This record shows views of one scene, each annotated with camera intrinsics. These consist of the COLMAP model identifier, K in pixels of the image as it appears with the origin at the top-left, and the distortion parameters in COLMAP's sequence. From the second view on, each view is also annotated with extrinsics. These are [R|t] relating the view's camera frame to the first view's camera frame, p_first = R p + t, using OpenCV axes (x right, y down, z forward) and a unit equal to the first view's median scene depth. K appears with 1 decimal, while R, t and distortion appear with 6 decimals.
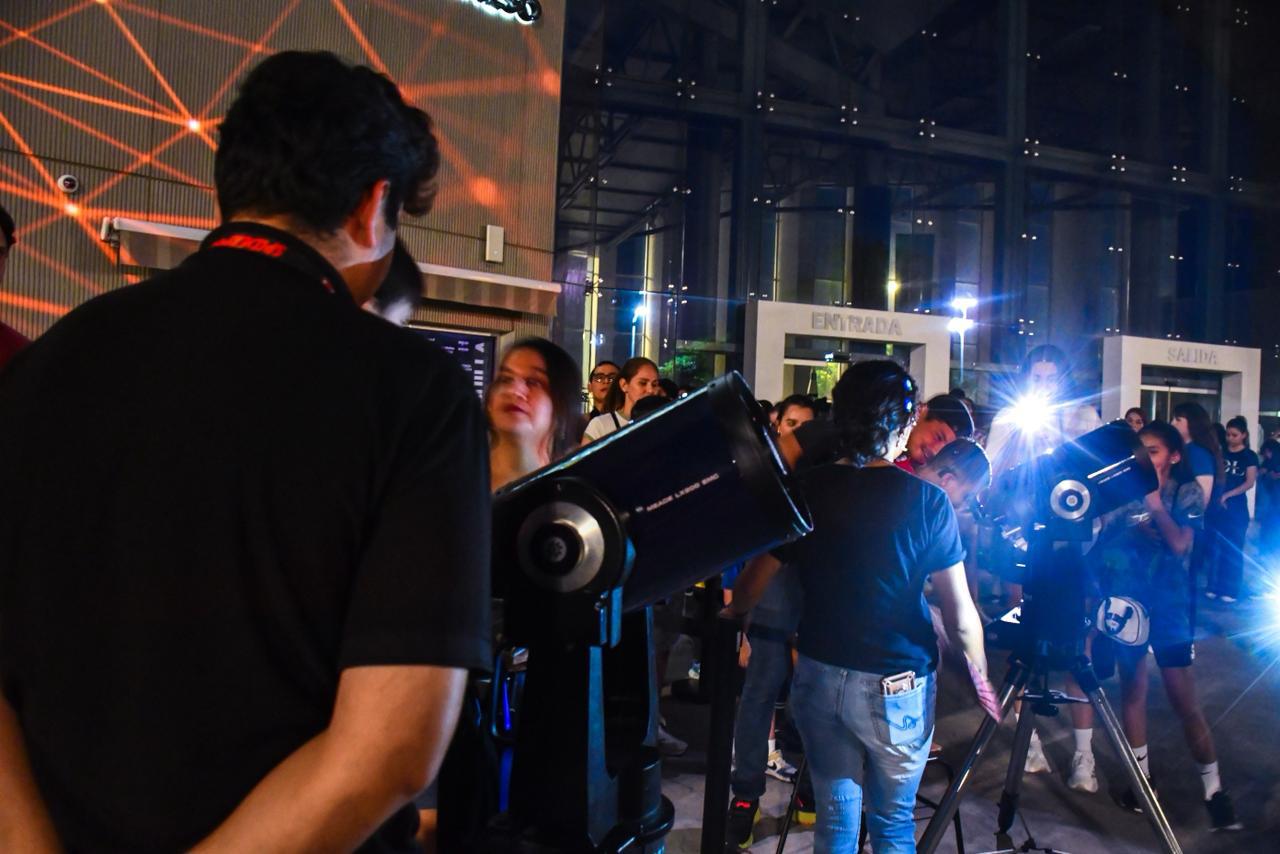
lens RADIAL K [[1030.8, 0, 640.0], [0, 1030.8, 448.0], [0, 0, 1]] dist [-0.157712, 0.113157]
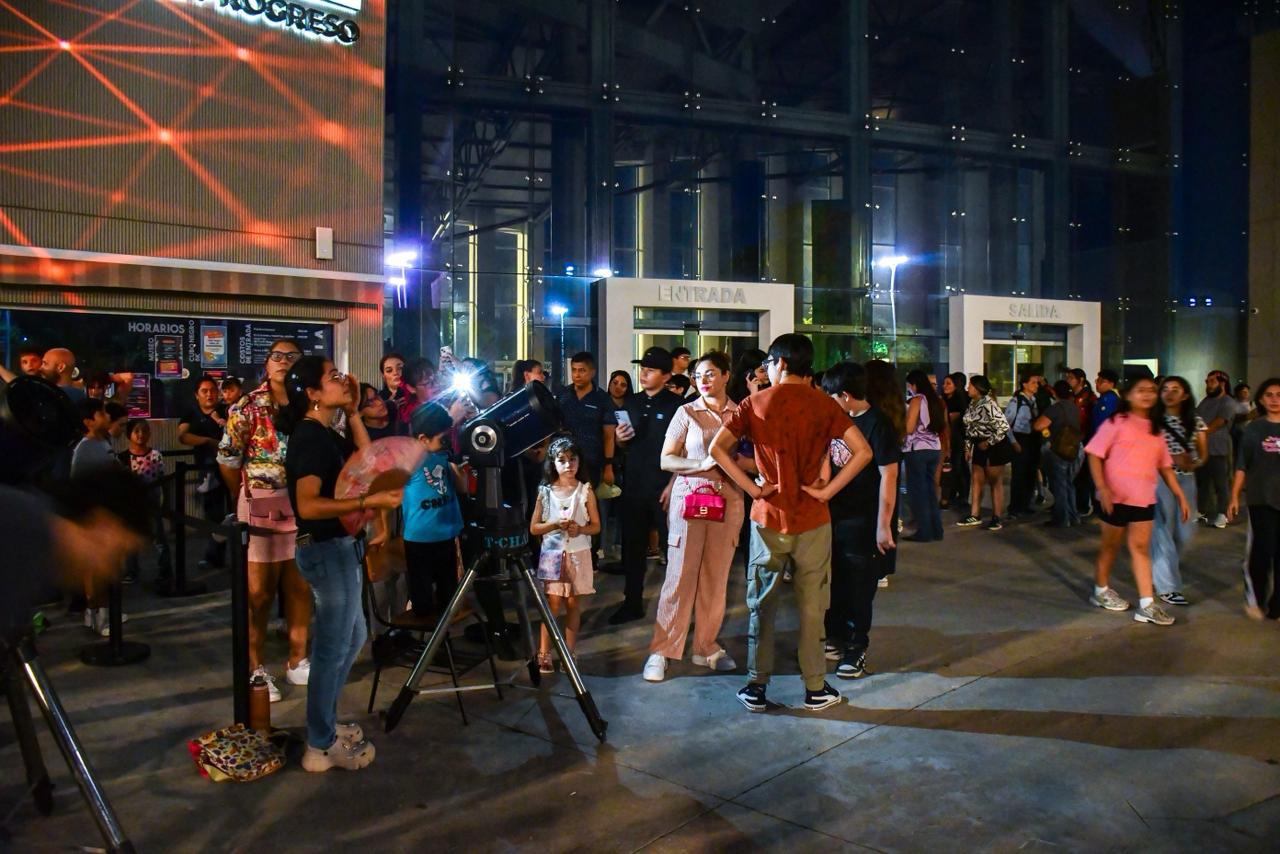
lens RADIAL K [[1030.8, 0, 640.0], [0, 1030.8, 448.0], [0, 0, 1]] dist [-0.157712, 0.113157]
pose [[0.998773, -0.041386, 0.027213, 0.092709], [0.040555, 0.998714, 0.030409, 0.004544], [-0.028437, -0.029268, 0.999167, -0.078373]]
